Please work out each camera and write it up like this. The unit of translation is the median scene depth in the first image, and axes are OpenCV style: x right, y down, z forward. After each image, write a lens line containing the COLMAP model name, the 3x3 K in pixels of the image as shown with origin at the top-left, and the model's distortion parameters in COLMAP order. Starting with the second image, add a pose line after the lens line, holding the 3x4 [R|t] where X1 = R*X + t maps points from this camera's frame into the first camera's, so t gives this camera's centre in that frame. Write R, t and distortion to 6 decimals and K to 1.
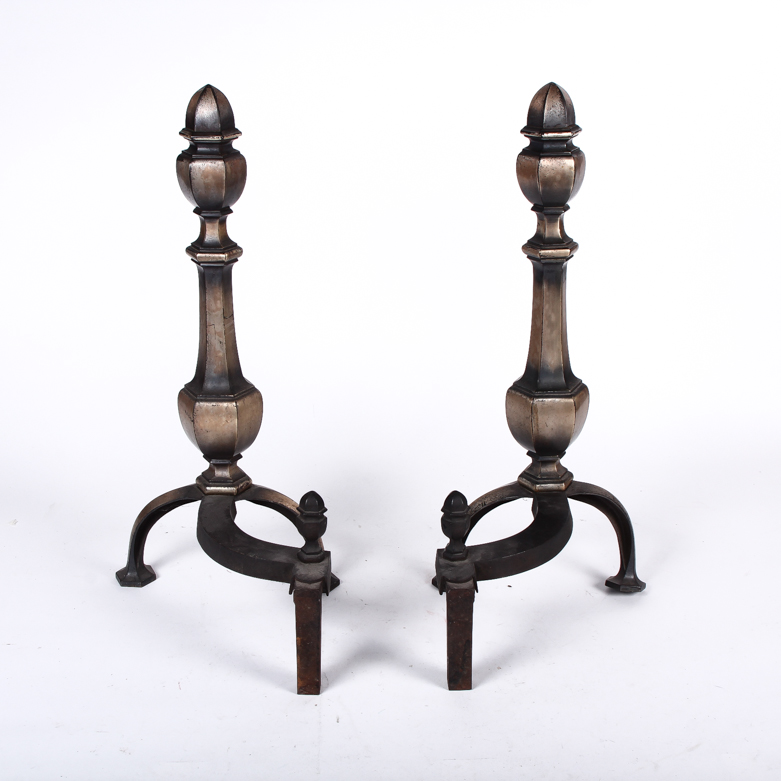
lens RADIAL K [[1342.1, 0, 387.8], [0, 1342.1, 391.3], [0, 0, 1]] dist [-0.146147, 0.000000]
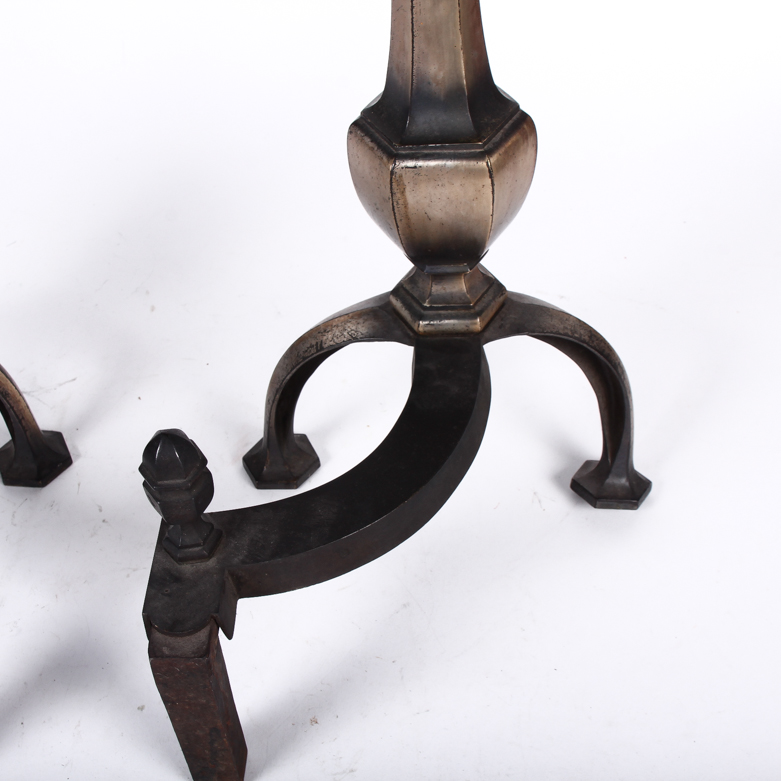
lens RADIAL K [[1342.1, 0, 393.6], [0, 1342.1, 392.1], [0, 0, 1]] dist [-0.146147, 0.000000]
pose [[0.996723, 0.020299, -0.078306, 0.140885], [0.011363, 0.923278, 0.383964, -0.090202], [0.080092, -0.383595, 0.920022, 0.559575]]
